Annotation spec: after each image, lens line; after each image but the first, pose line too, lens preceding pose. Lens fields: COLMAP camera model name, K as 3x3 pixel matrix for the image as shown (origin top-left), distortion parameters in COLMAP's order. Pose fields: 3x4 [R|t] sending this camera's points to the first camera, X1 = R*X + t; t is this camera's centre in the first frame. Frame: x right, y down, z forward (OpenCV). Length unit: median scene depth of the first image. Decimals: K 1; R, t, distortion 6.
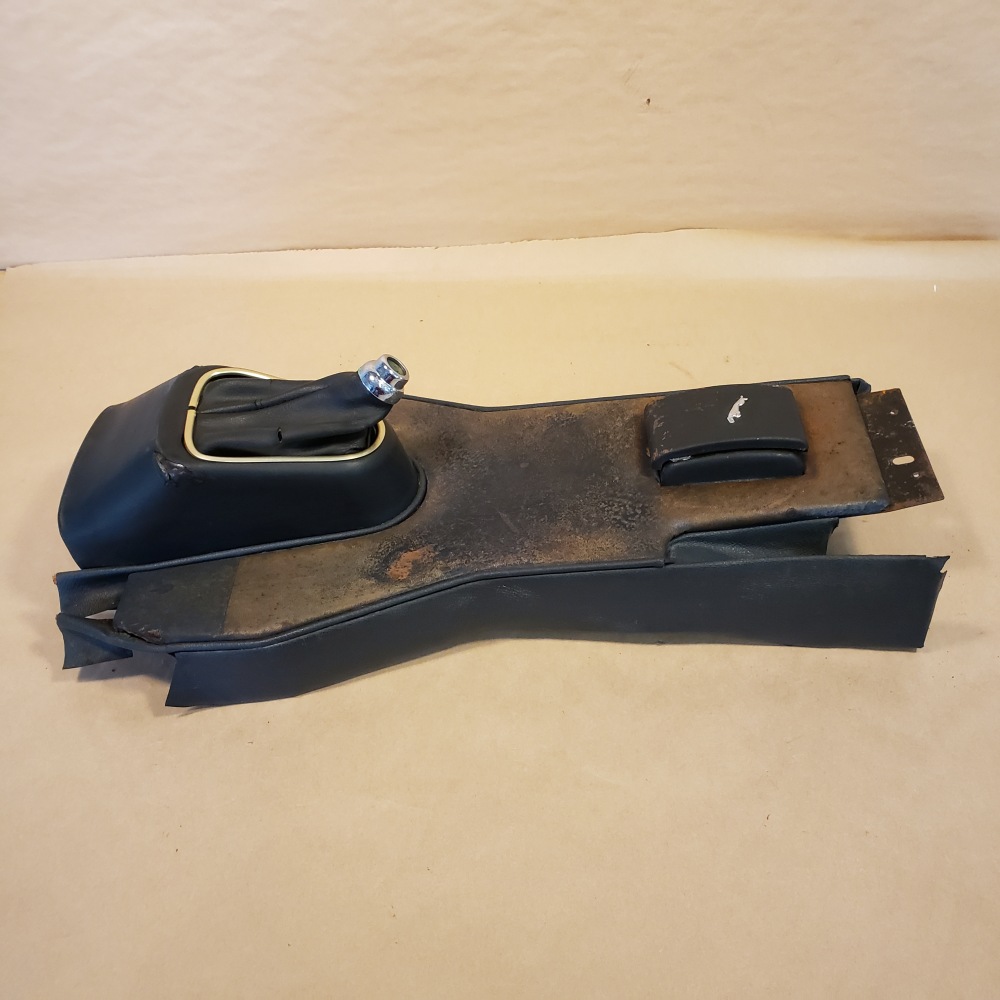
lens RADIAL K [[1031.4, 0, 503.3], [0, 1031.4, 505.6], [0, 0, 1]] dist [0.022604, 0.000000]
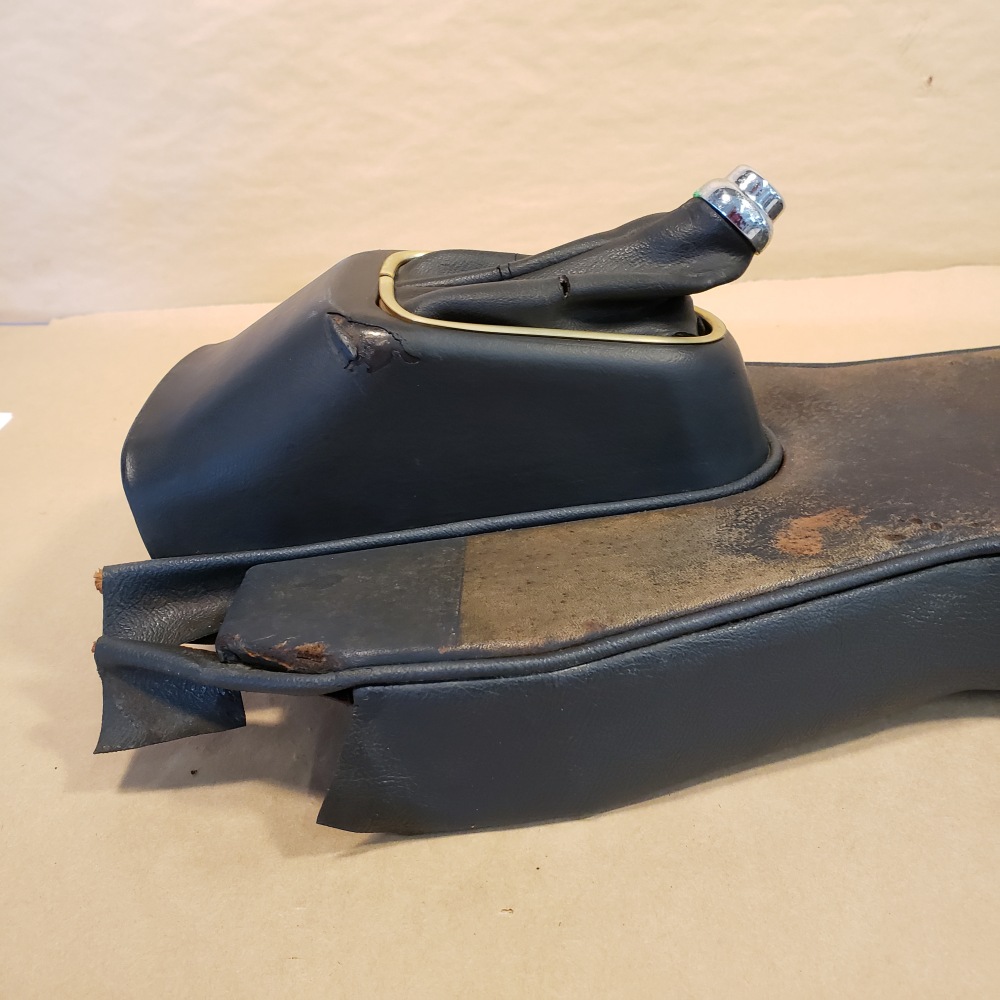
lens RADIAL K [[1031.4, 0, 500.8], [0, 1031.4, 493.7], [0, 0, 1]] dist [0.022604, 0.000000]
pose [[0.999966, 0.002741, 0.007809, -0.241260], [-0.000006, 0.943795, -0.330531, 0.199347], [-0.008276, 0.330519, 0.943763, 0.508089]]
